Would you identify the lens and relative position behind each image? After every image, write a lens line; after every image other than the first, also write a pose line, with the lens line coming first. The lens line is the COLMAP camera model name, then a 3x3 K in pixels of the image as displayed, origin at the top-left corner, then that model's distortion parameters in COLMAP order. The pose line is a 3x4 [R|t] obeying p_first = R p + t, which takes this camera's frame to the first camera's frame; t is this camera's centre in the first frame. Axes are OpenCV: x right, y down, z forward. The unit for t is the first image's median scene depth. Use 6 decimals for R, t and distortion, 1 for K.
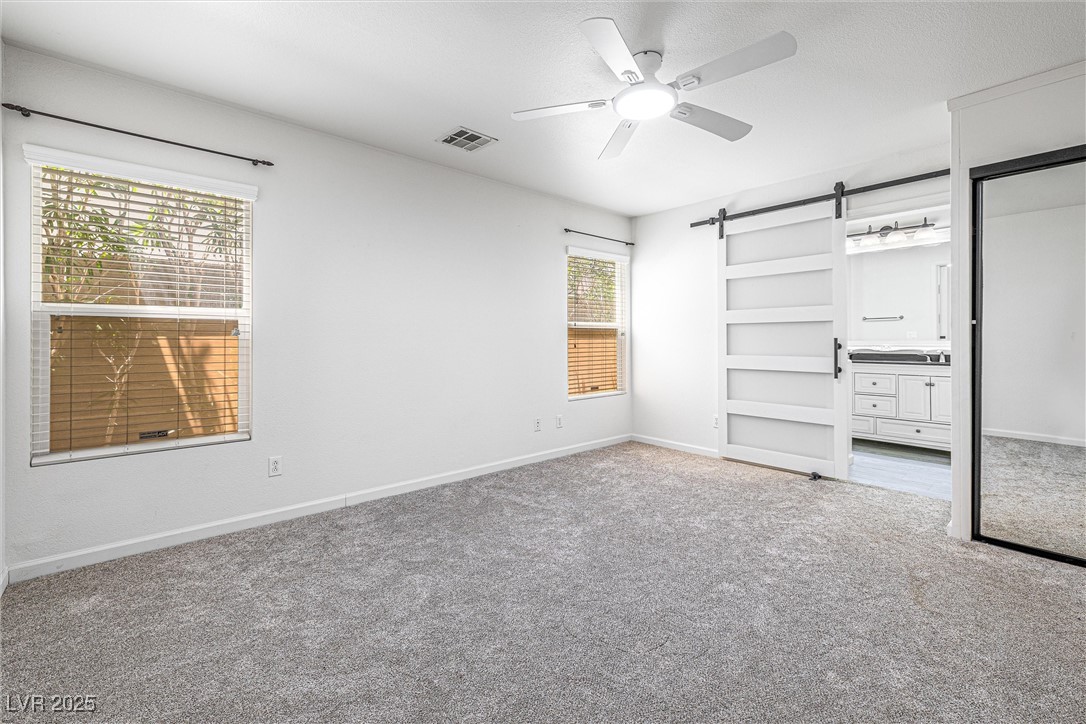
lens RADIAL K [[461.4, 0, 529.4], [0, 461.4, 336.3], [0, 0, 1]] dist [0.001978, -0.000898]
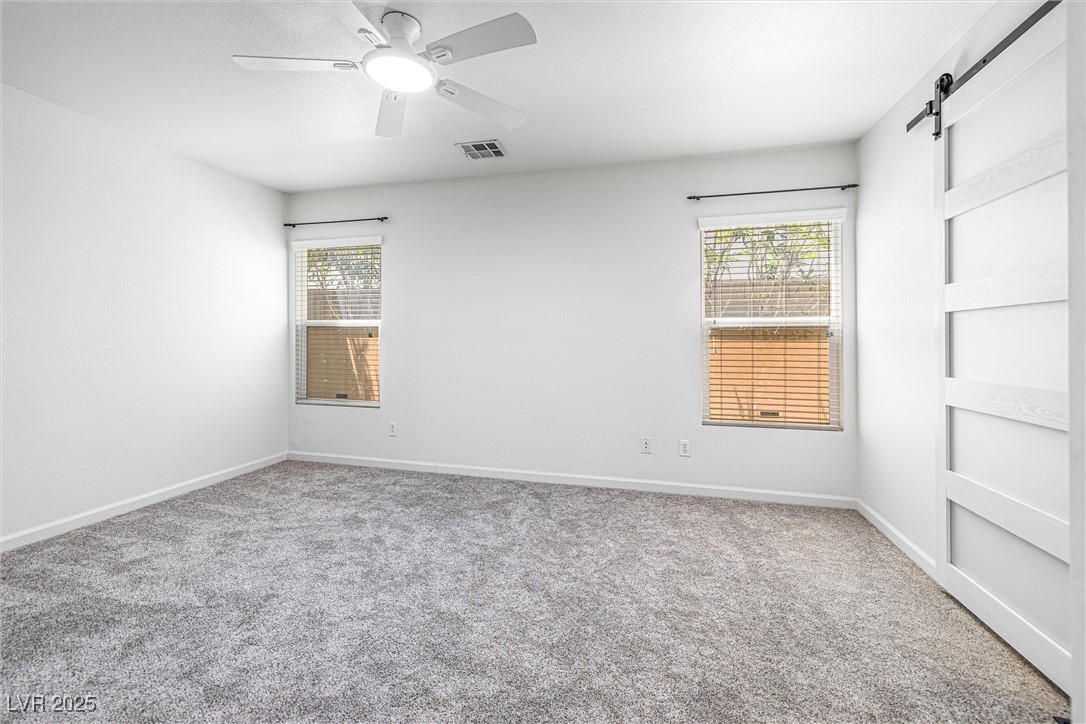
lens RADIAL K [[461.4, 0, 533.2], [0, 461.4, 336.9], [0, 0, 1]] dist [0.001978, -0.000898]
pose [[0.568401, 0.001435, -0.822751, 0.676306], [0.000024, 0.999998, 0.001761, -0.003841], [0.822752, -0.001021, 0.568400, 0.429319]]
